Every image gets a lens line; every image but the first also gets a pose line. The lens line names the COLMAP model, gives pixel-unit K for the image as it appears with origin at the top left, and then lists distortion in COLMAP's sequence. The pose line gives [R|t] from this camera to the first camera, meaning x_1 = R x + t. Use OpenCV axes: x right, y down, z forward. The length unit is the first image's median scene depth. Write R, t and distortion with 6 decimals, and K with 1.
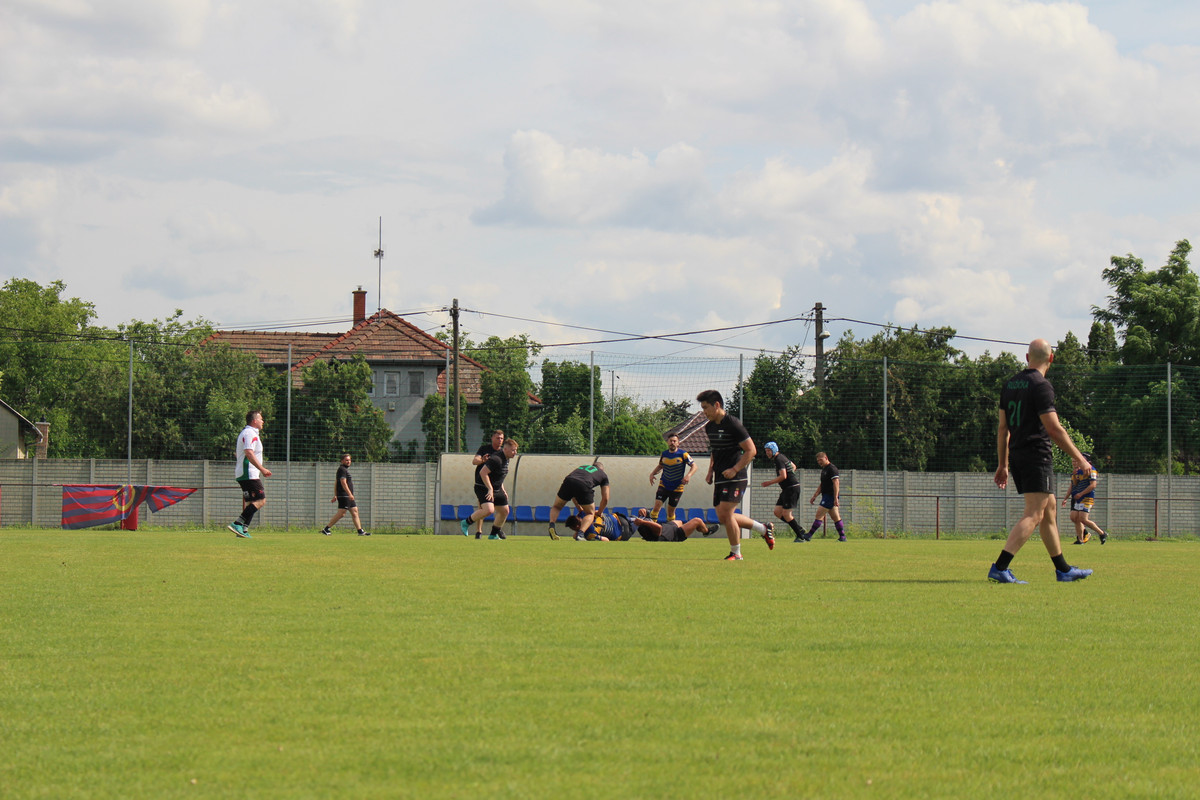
lens RADIAL K [[2947.5, 0, 600.2], [0, 2947.5, 402.7], [0, 0, 1]] dist [0.027603, 0.751154]
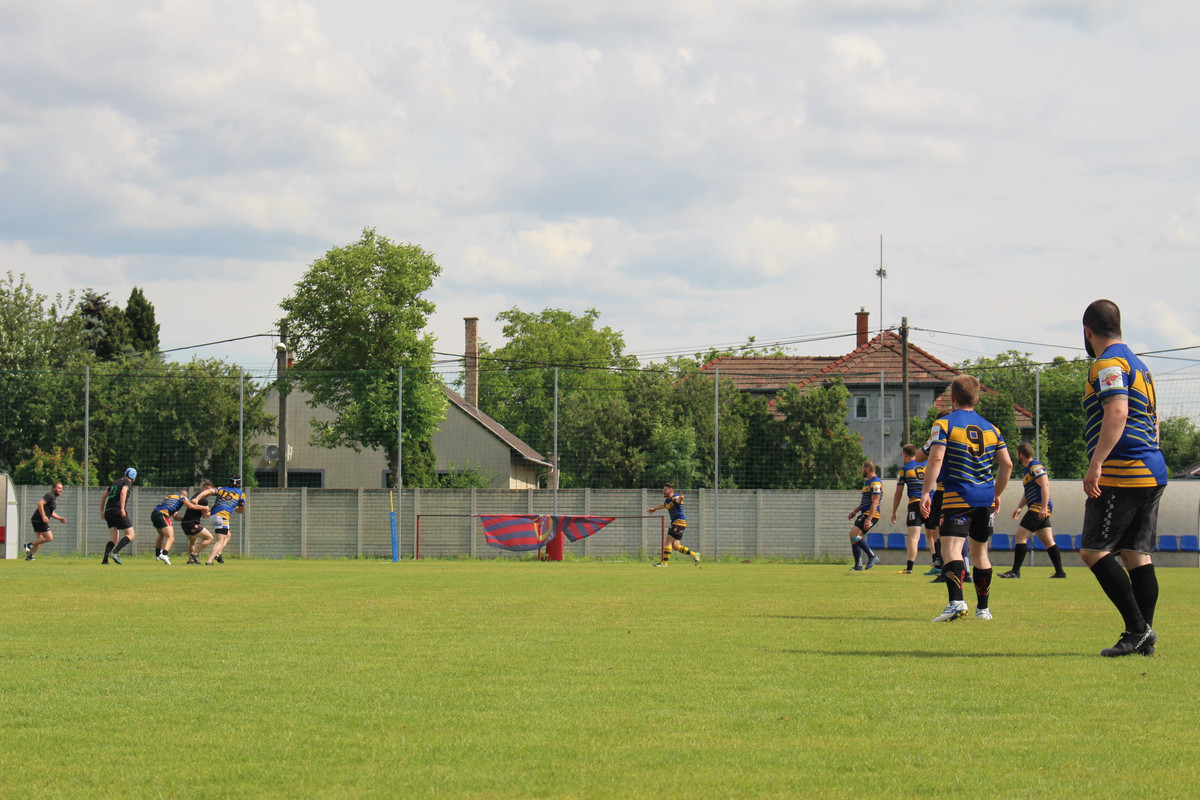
lens RADIAL K [[2947.5, 0, 600.2], [0, 2947.5, 402.7], [0, 0, 1]] dist [0.027603, 0.751154]
pose [[0.969464, -0.017045, -0.244640, 0.079582], [0.014743, 0.999828, -0.011237, 0.001565], [0.244789, 0.007287, 0.969549, 0.045711]]
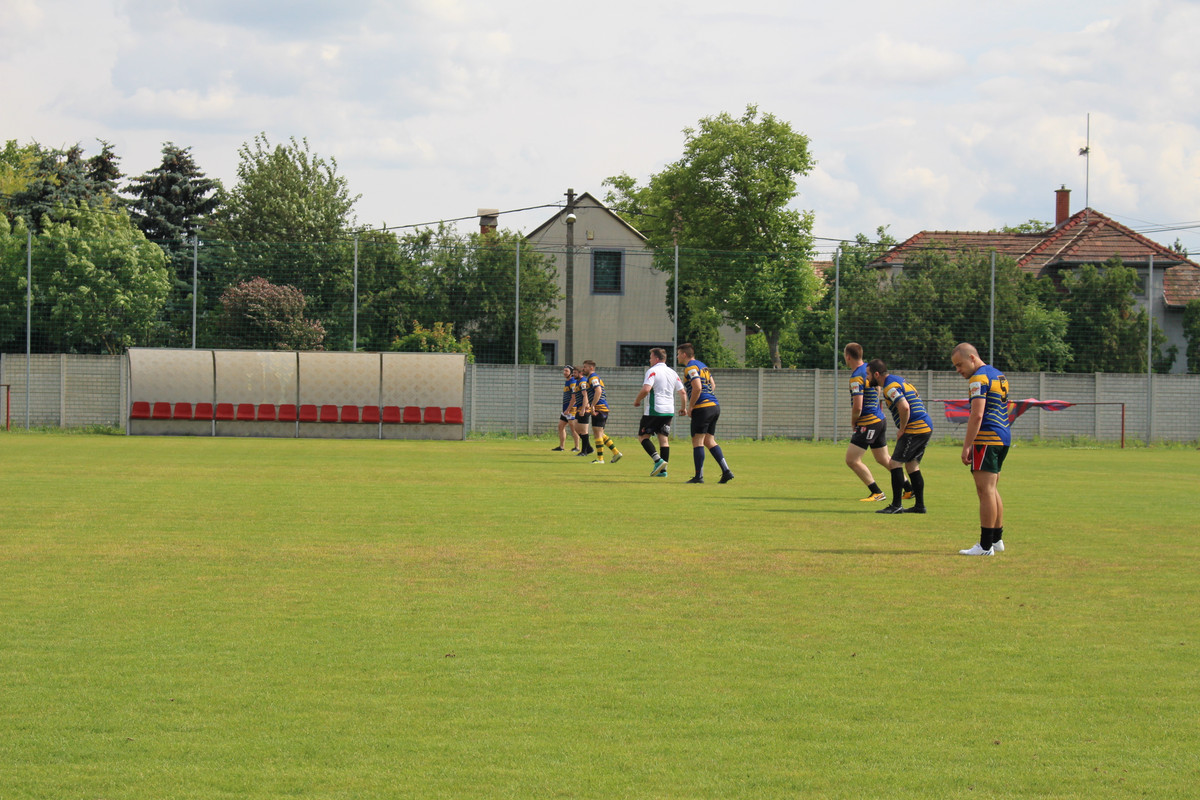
lens RADIAL K [[2920.2, 0, 583.2], [0, 2920.2, 400.7], [0, 0, 1]] dist [0.050792, 0.044550]
pose [[0.997056, 0.004157, -0.076563, -0.184850], [-0.000737, 0.999003, 0.044643, -0.012464], [0.076673, -0.044455, 0.996065, 0.020175]]
